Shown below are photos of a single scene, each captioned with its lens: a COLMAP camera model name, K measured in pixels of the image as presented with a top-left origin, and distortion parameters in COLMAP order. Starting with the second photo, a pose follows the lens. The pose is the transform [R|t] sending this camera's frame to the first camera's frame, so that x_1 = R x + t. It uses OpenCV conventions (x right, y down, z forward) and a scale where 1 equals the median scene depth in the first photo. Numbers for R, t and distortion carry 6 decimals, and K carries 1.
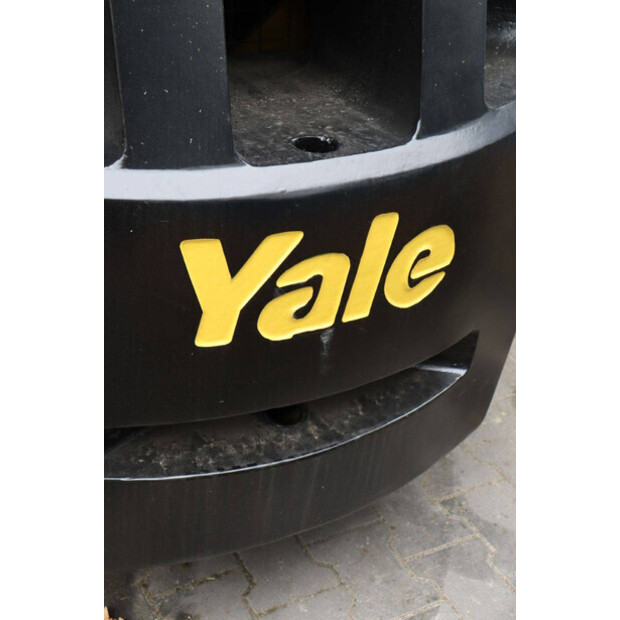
lens RADIAL K [[1007.7, 0, 310.7], [0, 1007.7, 308.9], [0, 0, 1]] dist [-0.001176, 0.000000]
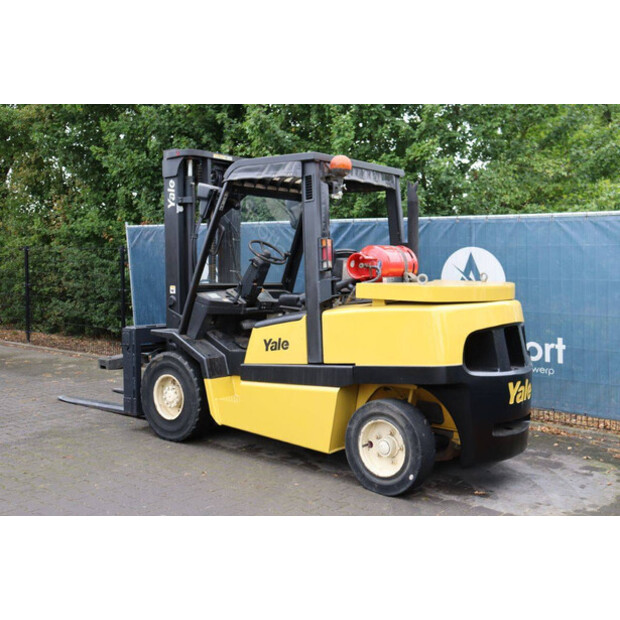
lens RADIAL K [[748.0, 0, 308.7], [0, 748.0, 305.4], [0, 0, 1]] dist [-0.003291, 0.000000]
pose [[0.922795, -0.091116, 0.374362, -2.581325], [0.256003, 0.871143, -0.419014, 0.990152], [-0.287944, 0.482502, 0.827212, -2.335661]]
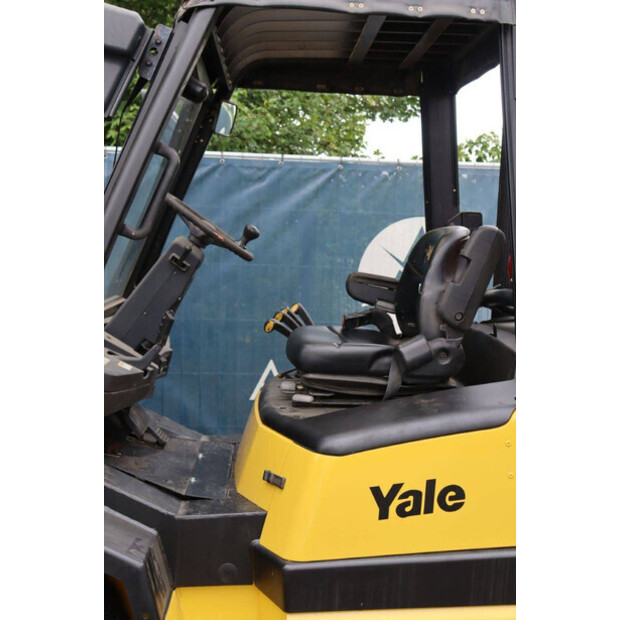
lens RADIAL K [[864.8, 0, 307.6], [0, 864.8, 310.2], [0, 0, 1]] dist [0.010558, 0.000000]
pose [[0.435993, -0.151360, 0.887130, -2.781084], [0.484069, 0.870452, -0.089388, -1.081134], [-0.758675, 0.468405, 0.452779, 0.774108]]
